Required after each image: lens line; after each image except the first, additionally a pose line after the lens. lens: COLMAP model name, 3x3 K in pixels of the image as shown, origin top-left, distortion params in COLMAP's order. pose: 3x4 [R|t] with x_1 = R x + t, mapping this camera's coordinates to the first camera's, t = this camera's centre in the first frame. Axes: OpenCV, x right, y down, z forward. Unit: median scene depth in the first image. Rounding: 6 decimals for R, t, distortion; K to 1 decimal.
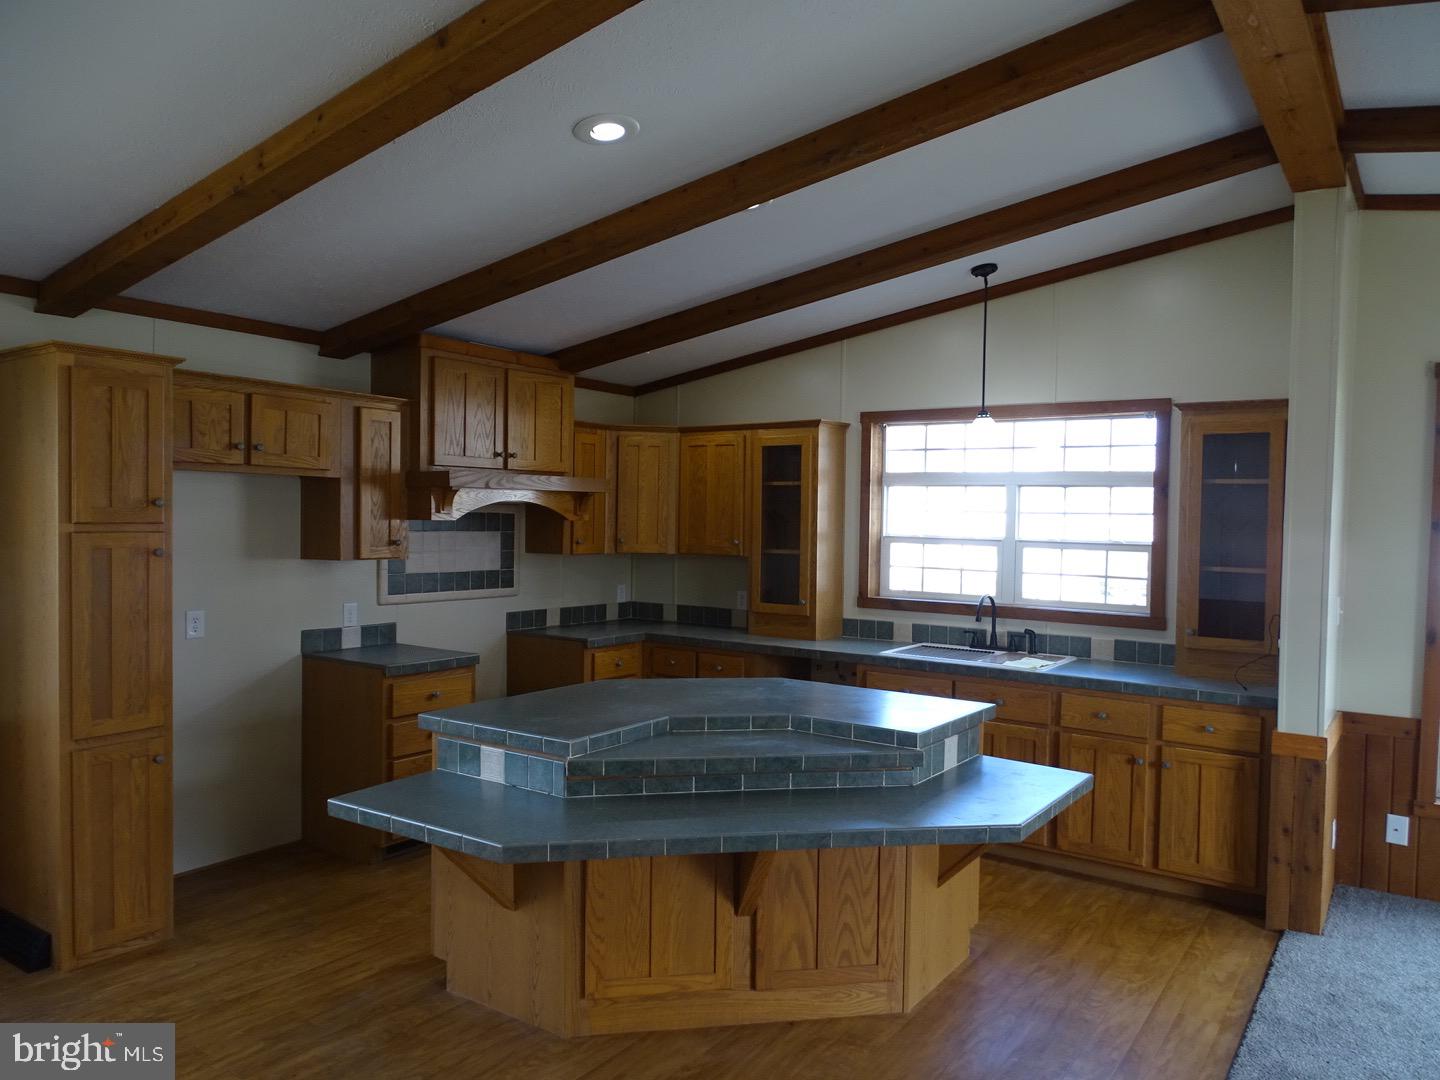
lens RADIAL K [[1025.4, 0, 720.0], [0, 1025.4, 540.0], [0, 0, 1]] dist [-0.005667, 0.003094]
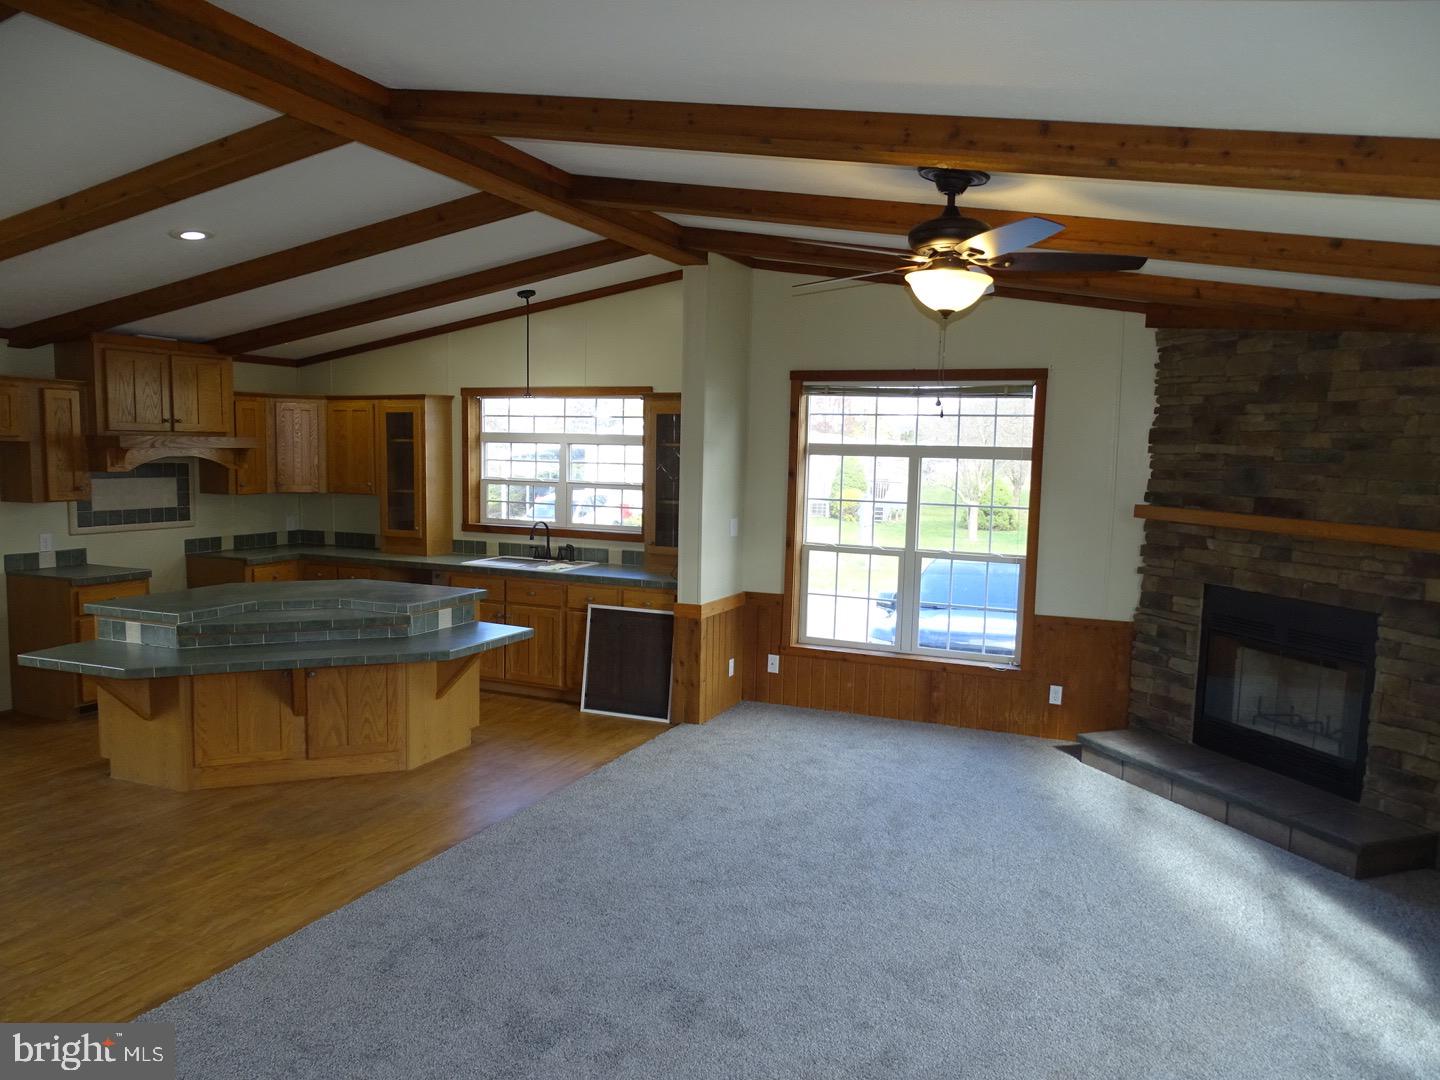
lens RADIAL K [[1025.4, 0, 720.0], [0, 1025.4, 540.0], [0, 0, 1]] dist [-0.005667, 0.003094]
pose [[0.979671, -0.017968, 0.199807, 0.224451], [0.003558, 0.997381, 0.072244, -0.022957], [-0.200581, -0.070065, 0.977168, -0.459351]]
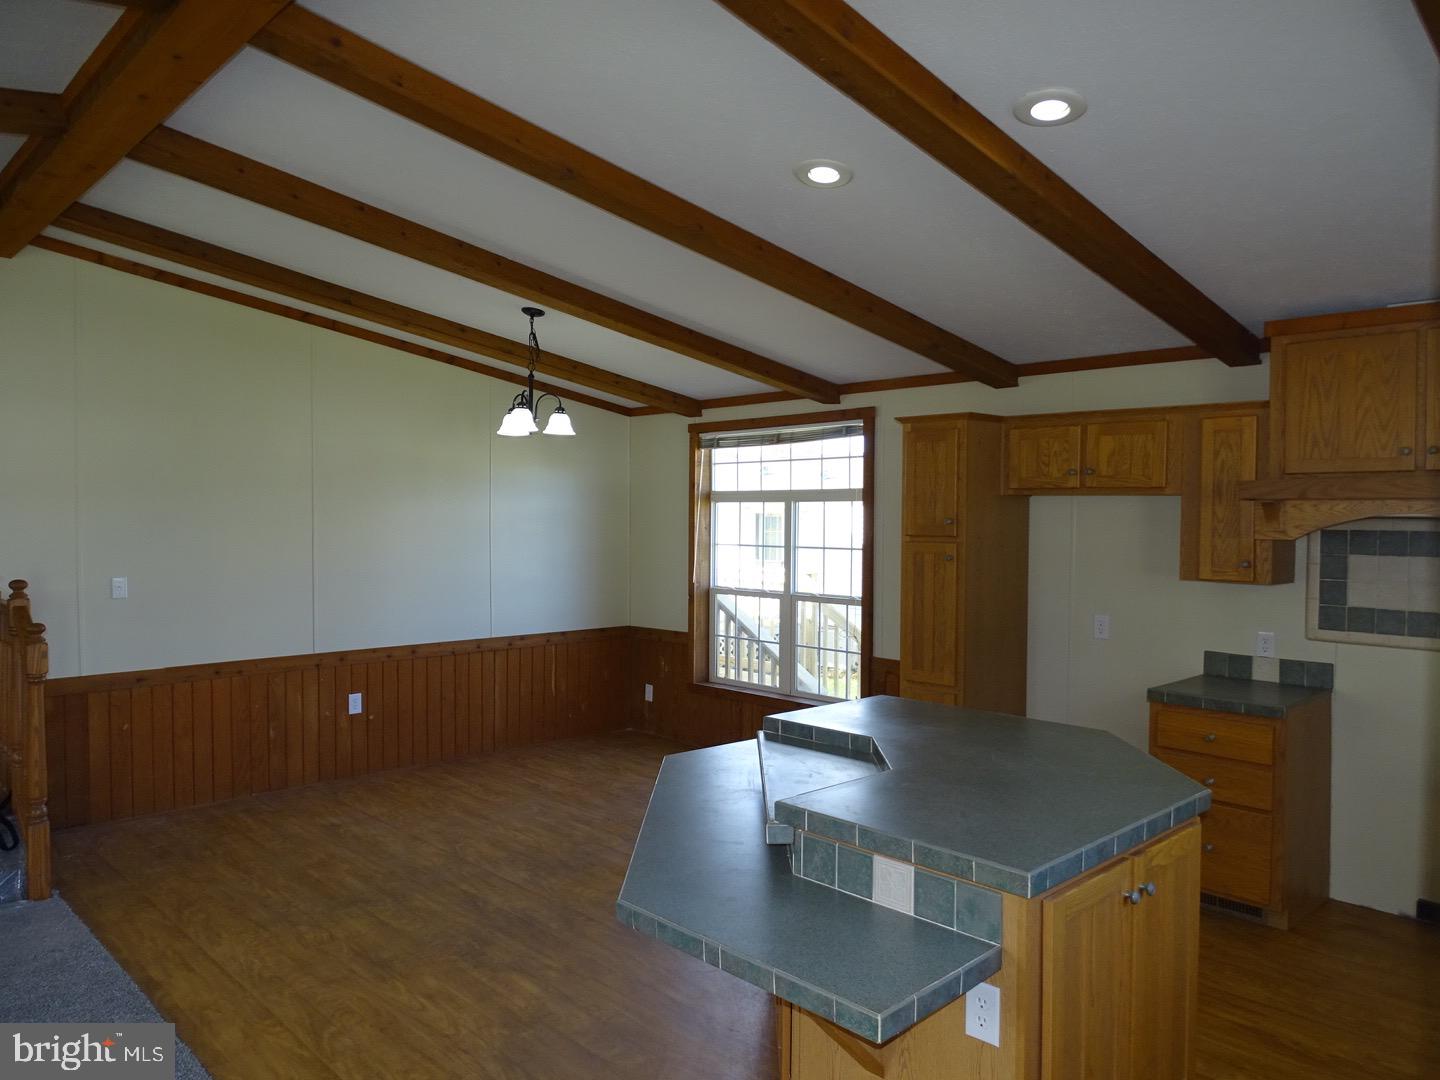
lens RADIAL K [[1032.1, 0, 720.0], [0, 1032.1, 540.0], [0, 0, 1]] dist [0.045196, 0.000613]
pose [[-0.201126, 0.013467, -0.979473, 0.613541], [-0.029228, 0.999378, 0.019742, -0.021737], [0.979129, 0.032599, -0.200608, 0.690810]]
